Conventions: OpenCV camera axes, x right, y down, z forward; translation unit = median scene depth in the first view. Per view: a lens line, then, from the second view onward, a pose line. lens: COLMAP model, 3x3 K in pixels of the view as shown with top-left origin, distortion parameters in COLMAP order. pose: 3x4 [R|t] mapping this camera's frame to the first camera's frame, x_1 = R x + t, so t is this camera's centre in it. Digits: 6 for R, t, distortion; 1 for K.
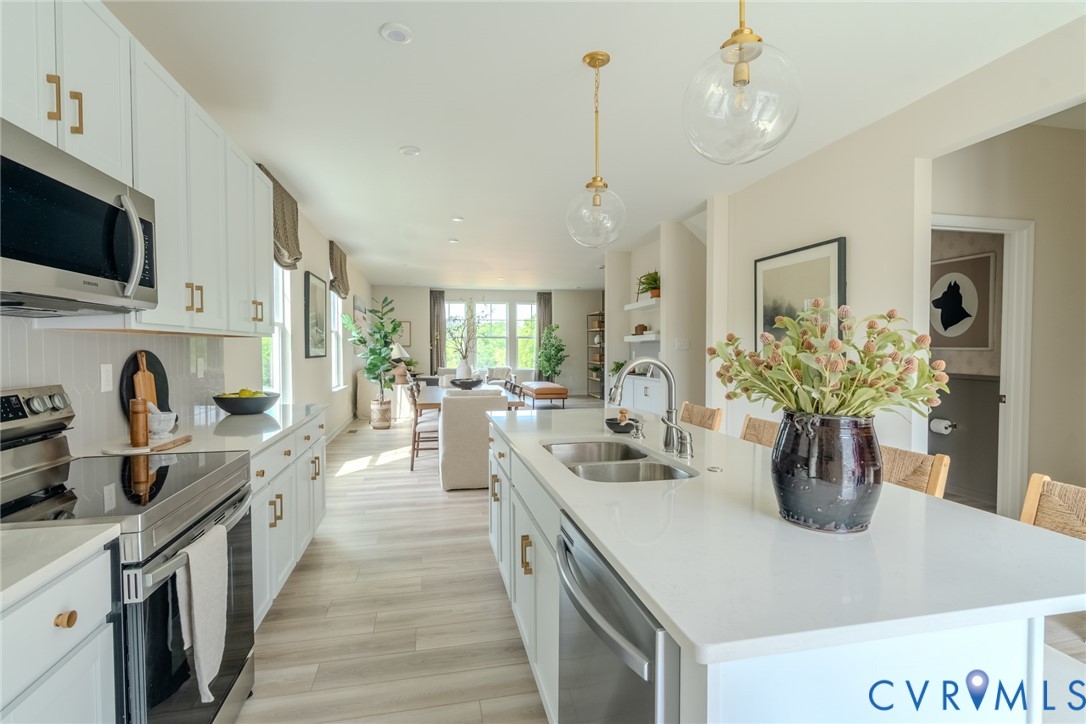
lens RADIAL K [[519.1, 0, 543.0], [0, 519.1, 362.0], [0, 0, 1]] dist [0.000011, -0.000014]
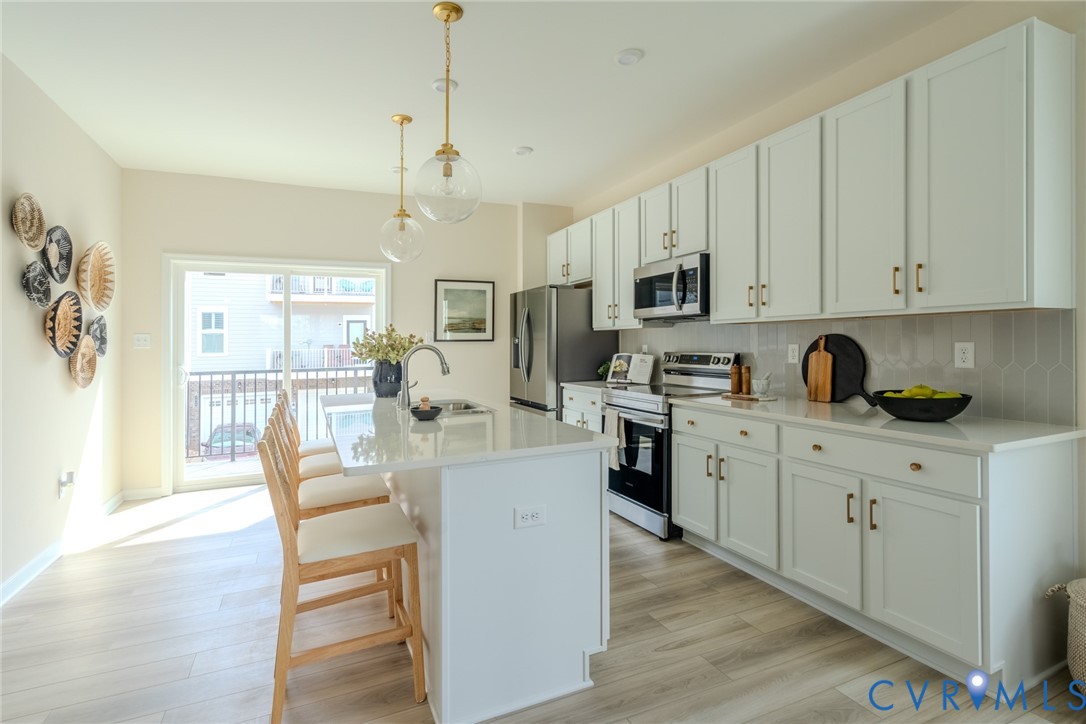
lens RADIAL K [[524.6, 0, 541.8], [0, 524.6, 343.7], [0, 0, 1]] dist [0.000061, 0.000704]
pose [[-0.978895, 0.016029, -0.203733, 0.023553], [0.009489, 0.999409, 0.033035, -0.008929], [0.204143, 0.030404, -0.978469, 0.386463]]
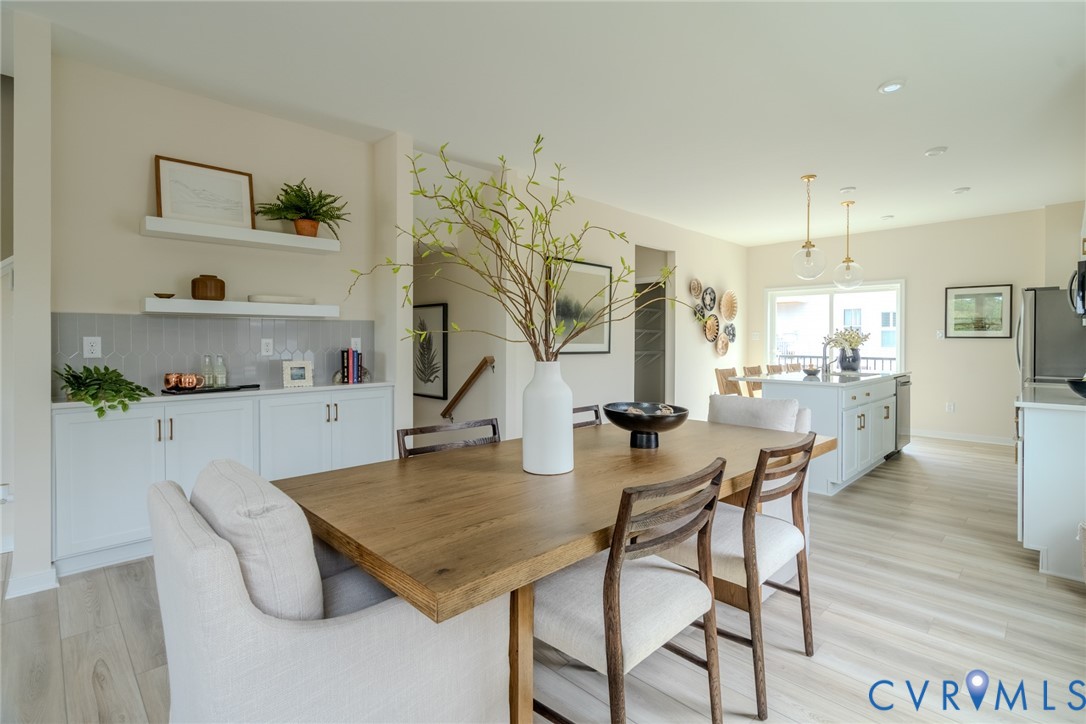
lens RADIAL K [[513.3, 0, 557.7], [0, 513.3, 365.6], [0, 0, 1]] dist [0.002133, 0.000220]
pose [[-0.547369, -0.042481, 0.835812, -0.201589], [0.019901, 0.997768, 0.063746, -0.010394], [-0.836655, 0.051526, -0.545302, 0.562023]]
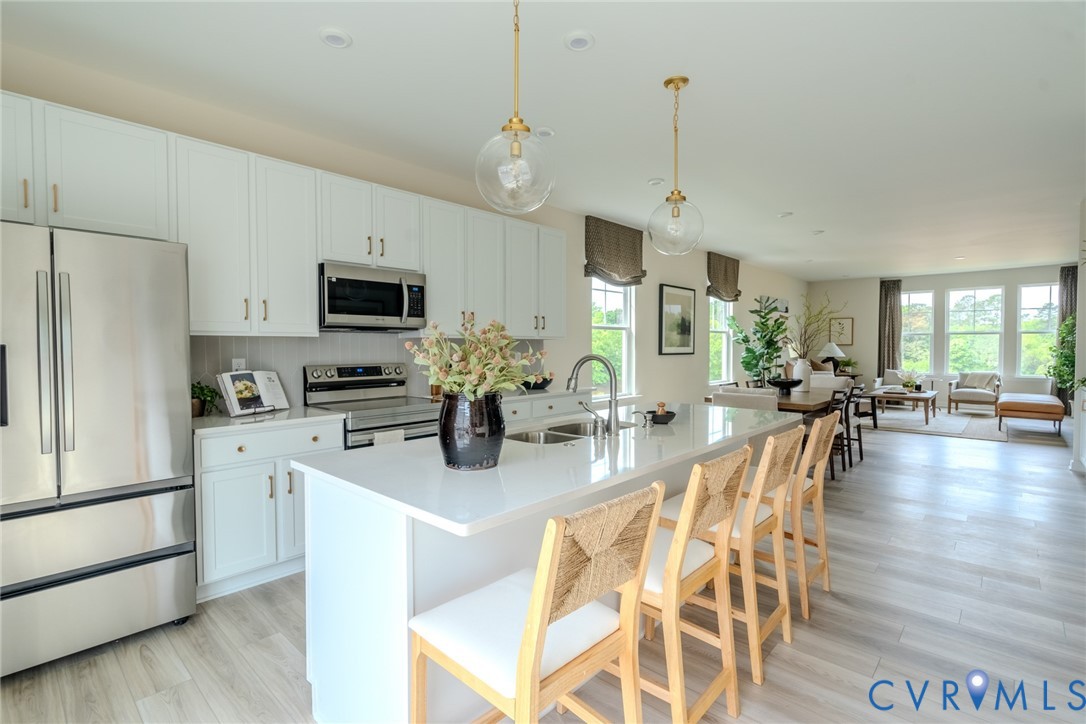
lens RADIAL K [[509.3, 0, 517.6], [0, 509.3, 366.5], [0, 0, 1]] dist [-0.010507, 0.000143]
pose [[0.545823, 0.034680, -0.837182, 0.166022], [-0.023978, 0.999380, 0.025766, -0.001365], [0.837557, 0.006011, 0.546317, 0.028654]]
